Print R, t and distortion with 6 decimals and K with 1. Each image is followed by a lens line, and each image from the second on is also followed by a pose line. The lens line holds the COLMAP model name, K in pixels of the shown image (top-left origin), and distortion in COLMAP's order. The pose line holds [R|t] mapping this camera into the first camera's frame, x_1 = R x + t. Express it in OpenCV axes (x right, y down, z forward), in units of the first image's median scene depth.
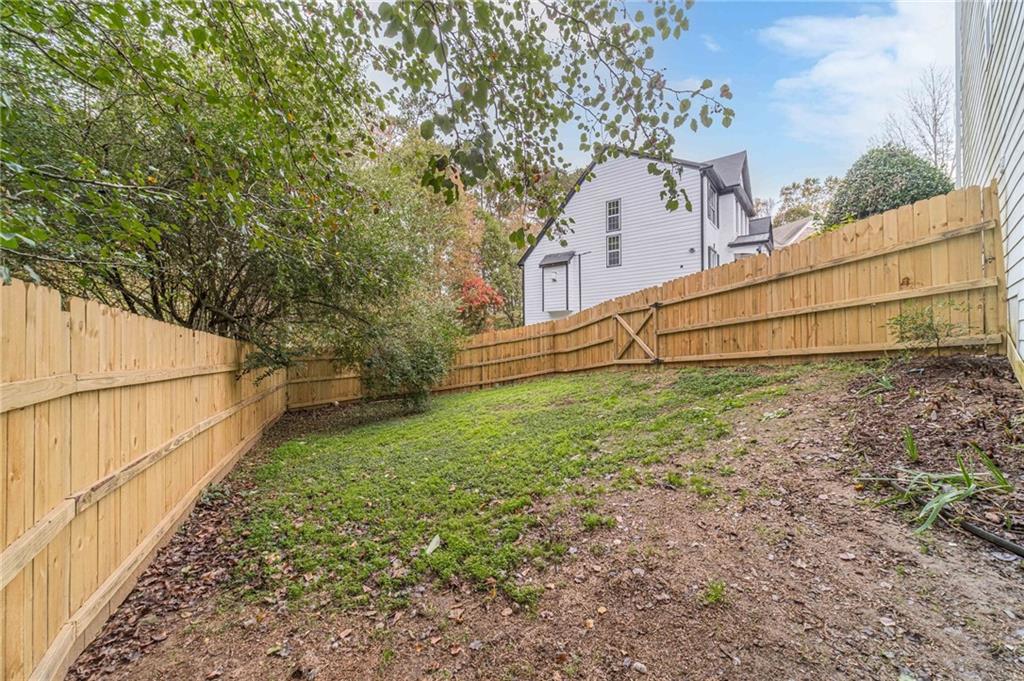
lens RADIAL K [[400.4, 0, 510.9], [0, 400.4, 341.8], [0, 0, 1]] dist [-0.000005, -0.000001]
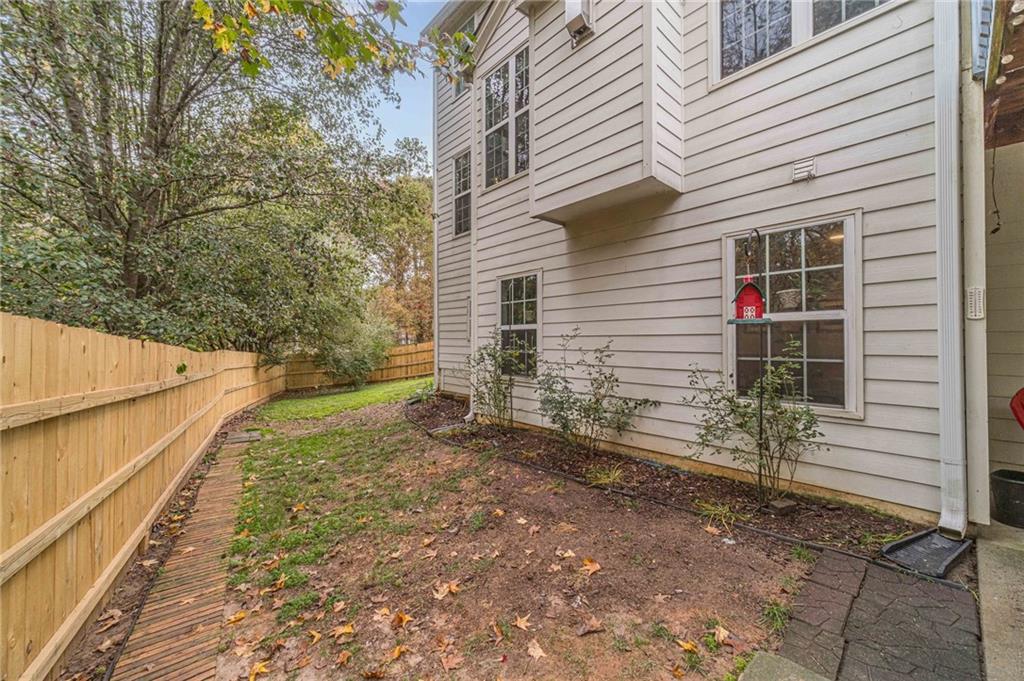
lens RADIAL K [[400.4, 0, 512.8], [0, 400.4, 342.4], [0, 0, 1]] dist [-0.000005, -0.000001]
pose [[0.999048, 0.003916, -0.043459, 0.622888], [-0.003961, 0.999992, -0.000953, -0.048748], [0.043455, 0.001124, 0.999055, -0.873965]]
